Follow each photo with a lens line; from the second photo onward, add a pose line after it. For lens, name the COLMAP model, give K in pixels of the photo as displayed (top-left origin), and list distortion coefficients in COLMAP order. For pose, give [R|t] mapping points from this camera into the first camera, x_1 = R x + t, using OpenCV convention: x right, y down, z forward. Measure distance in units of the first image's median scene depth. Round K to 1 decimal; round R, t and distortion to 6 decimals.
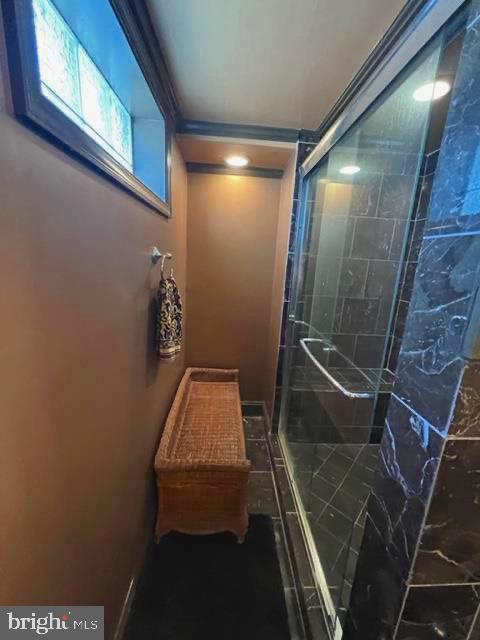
lens RADIAL K [[255.8, 0, 238.8], [0, 255.8, 316.5], [0, 0, 1]] dist [-0.002833, -0.000262]
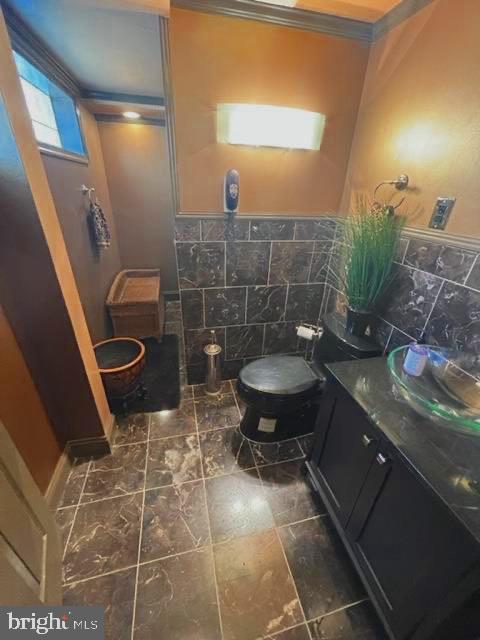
lens RADIAL K [[255.8, 0, 242.4], [0, 255.8, 320.9], [0, 0, 1]] dist [-0.002833, -0.000262]
pose [[0.981808, -0.103124, 0.159433, 0.354733], [0.058406, 0.962972, 0.263198, 0.222783], [-0.180671, -0.249098, 0.951477, -1.055807]]
